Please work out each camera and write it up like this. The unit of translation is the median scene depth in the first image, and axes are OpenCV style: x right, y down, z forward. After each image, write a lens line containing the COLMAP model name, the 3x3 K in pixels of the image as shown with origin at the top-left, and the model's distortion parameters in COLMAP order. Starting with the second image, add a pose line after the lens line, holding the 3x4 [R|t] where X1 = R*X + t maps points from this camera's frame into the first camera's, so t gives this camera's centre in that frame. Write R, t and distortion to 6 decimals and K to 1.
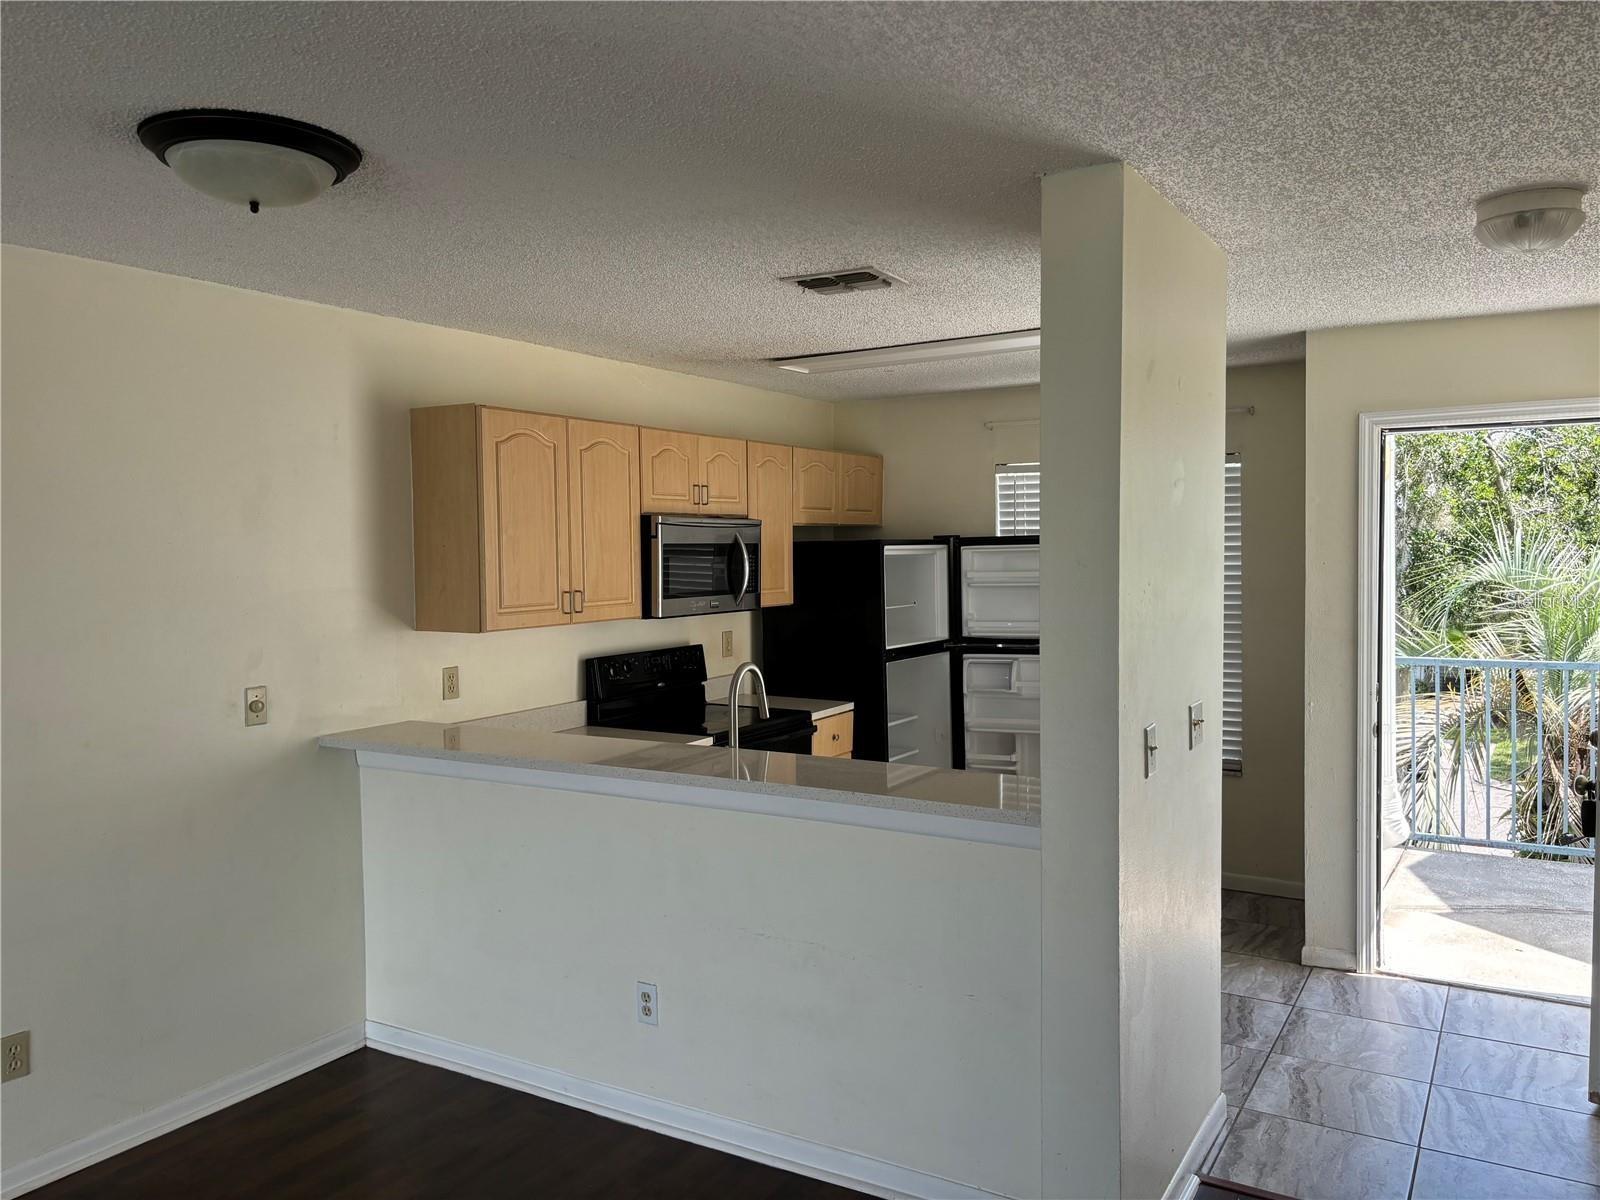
lens RADIAL K [[1208.6, 0, 800.0], [0, 1208.6, 600.0], [0, 0, 1]] dist [0.063728, -0.081204]
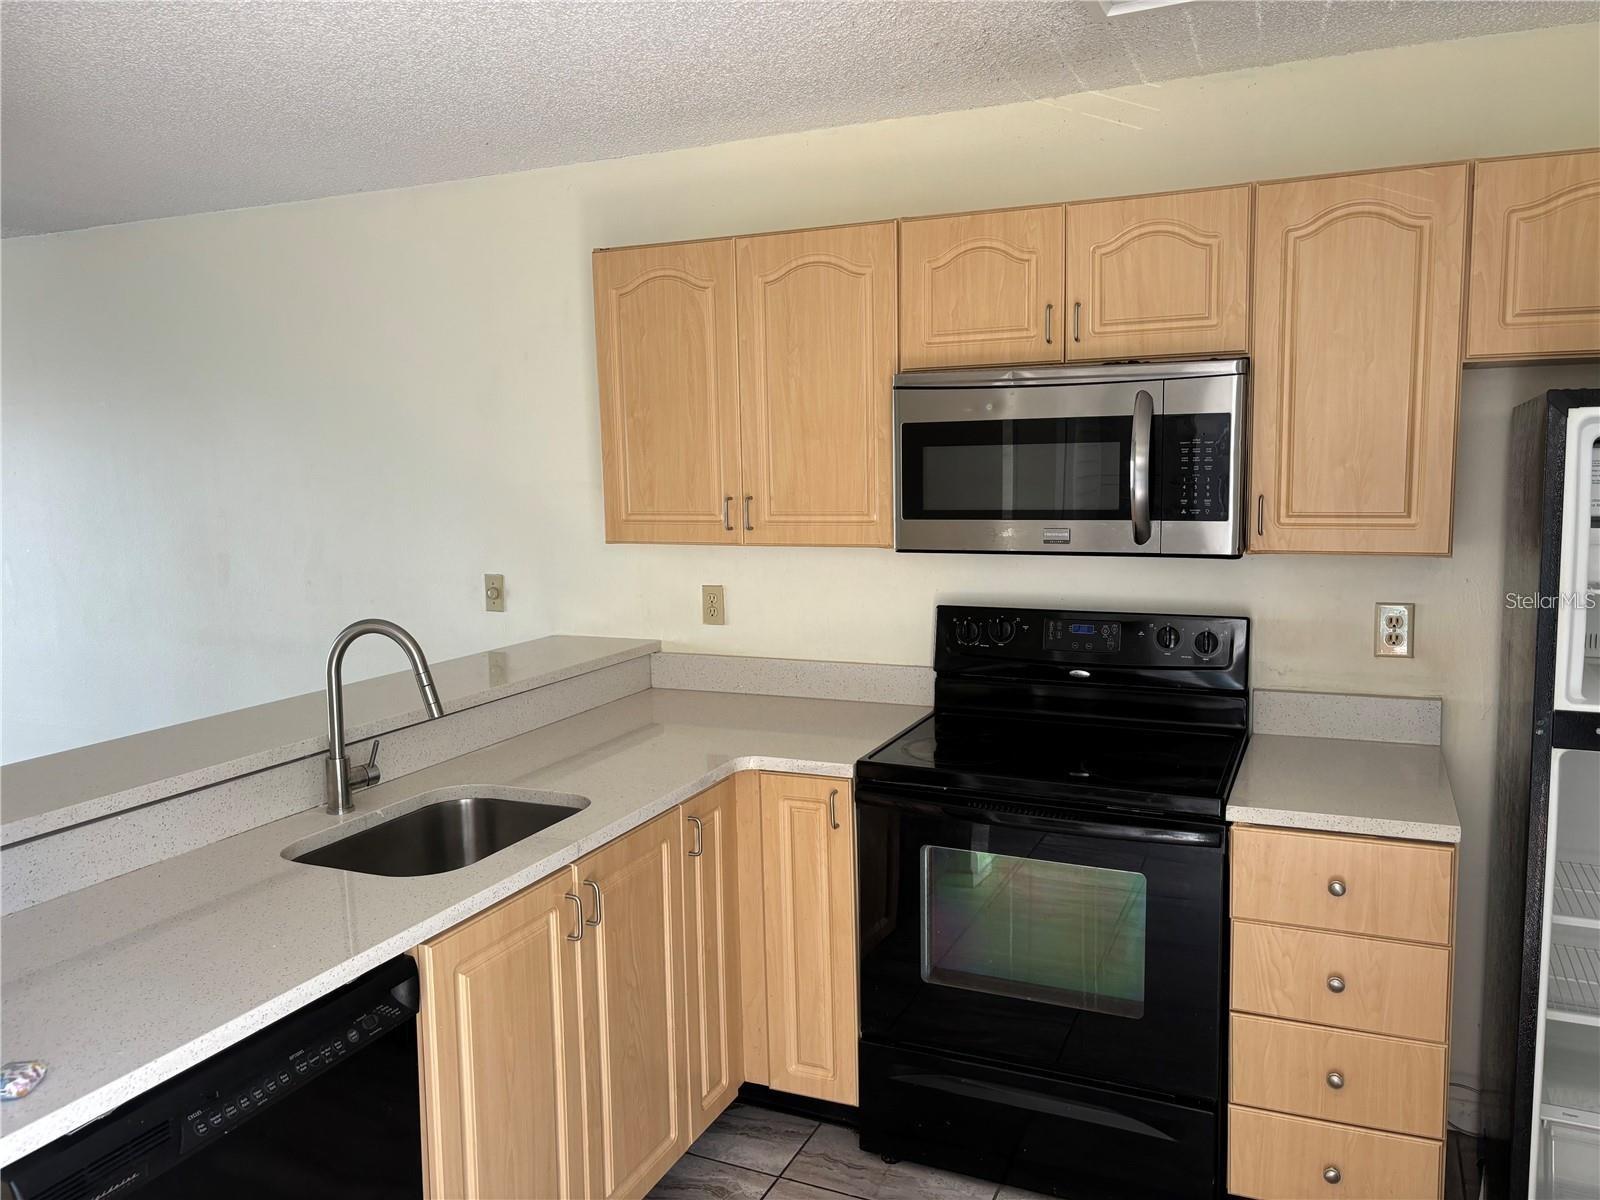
lens RADIAL K [[1208.6, 0, 800.0], [0, 1208.6, 600.0], [0, 0, 1]] dist [0.063728, -0.081204]
pose [[0.120359, 0.136054, -0.983363, 0.502369], [-0.024027, 0.990673, 0.134124, -0.042992], [0.992440, 0.007485, 0.122505, 0.957766]]
